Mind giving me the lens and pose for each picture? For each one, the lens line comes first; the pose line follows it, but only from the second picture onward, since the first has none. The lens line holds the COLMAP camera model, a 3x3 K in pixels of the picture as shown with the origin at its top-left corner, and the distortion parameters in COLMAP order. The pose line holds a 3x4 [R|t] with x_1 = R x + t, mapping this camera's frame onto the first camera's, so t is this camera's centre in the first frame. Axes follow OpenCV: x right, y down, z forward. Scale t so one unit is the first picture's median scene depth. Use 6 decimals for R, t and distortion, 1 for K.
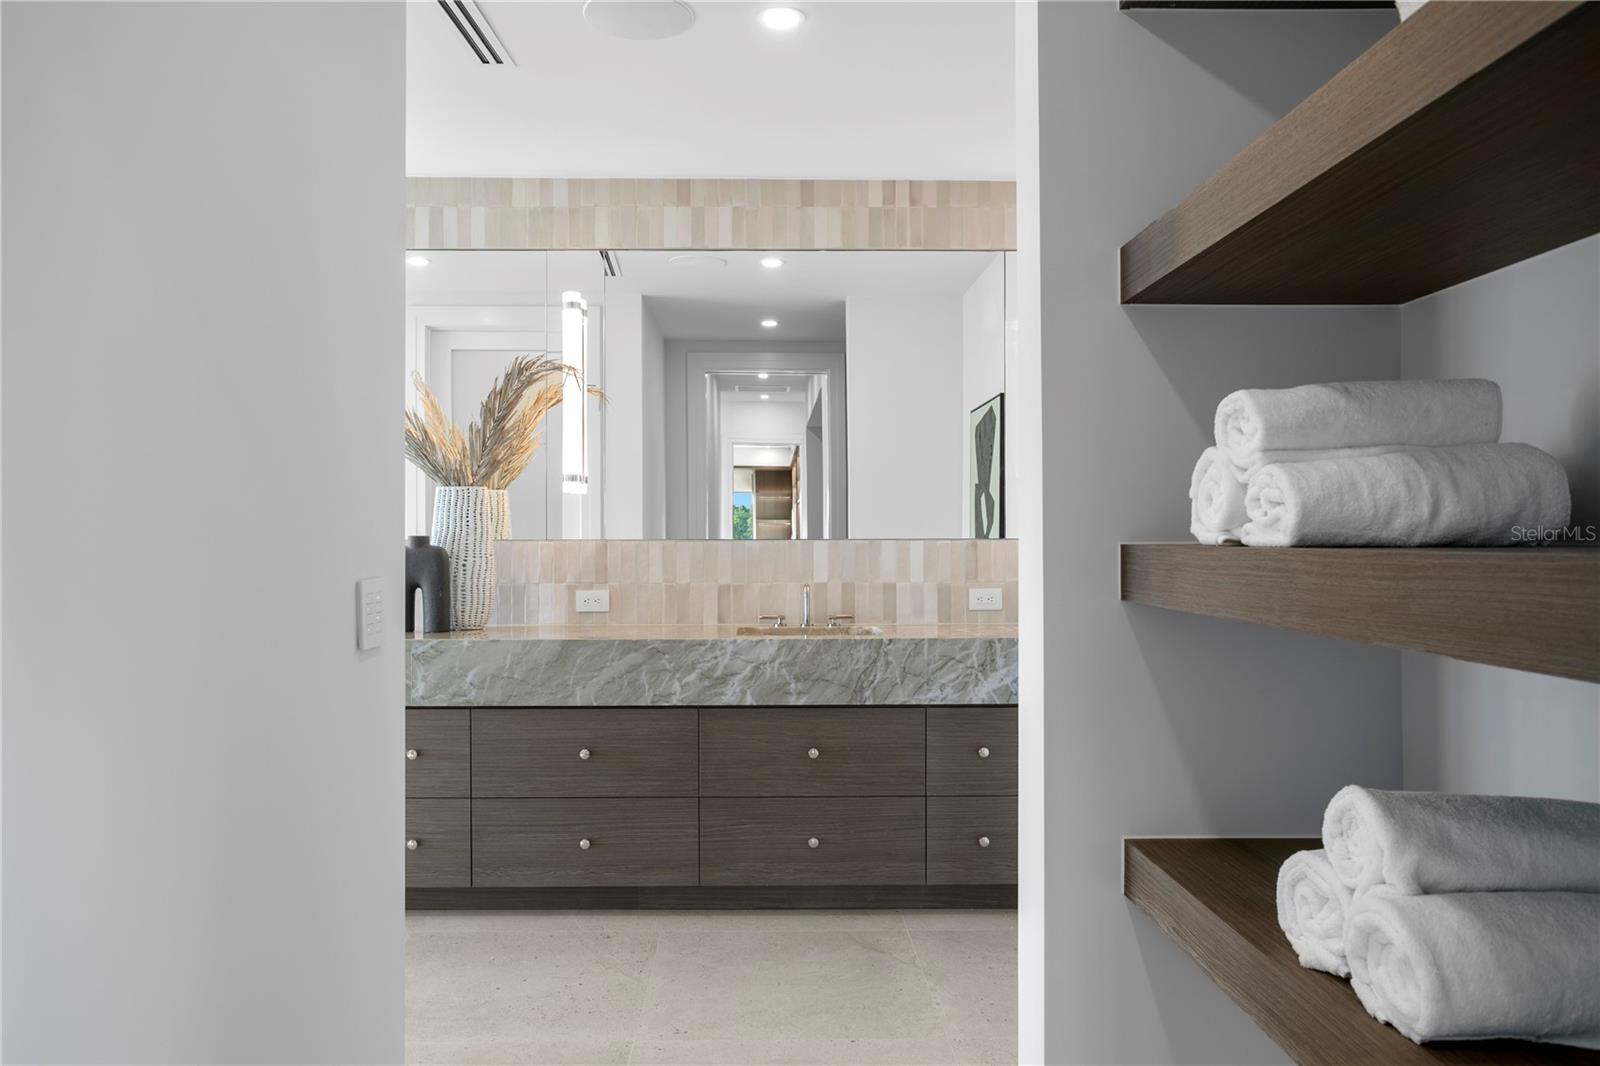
lens RADIAL K [[1148.9, 0, 800.0], [0, 1148.9, 533.0], [0, 0, 1]] dist [0.079452, 0.000070]
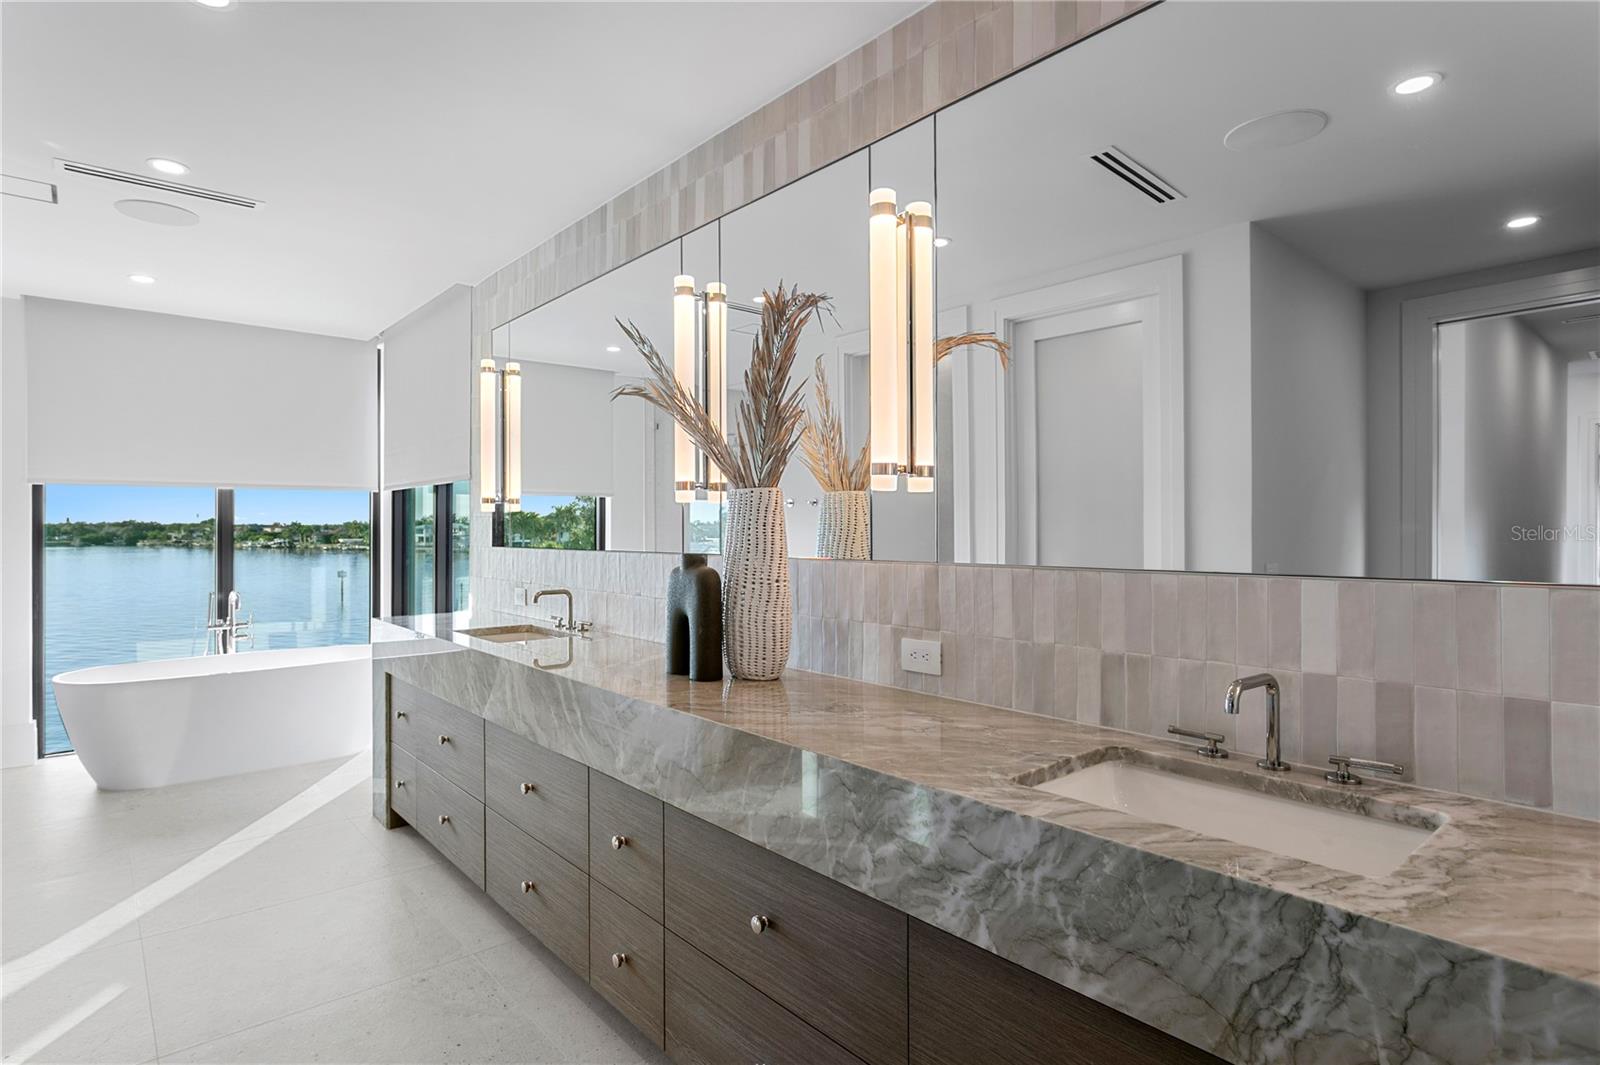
lens RADIAL K [[830.3, 0, 800.0], [0, 830.3, 532.5], [0, 0, 1]] dist [0.001308, 0.008436]
pose [[0.631684, 0.003502, -0.775218, 0.161238], [0.000360, 0.999988, 0.004811, -0.015134], [0.775226, -0.003318, 0.631675, 0.734932]]
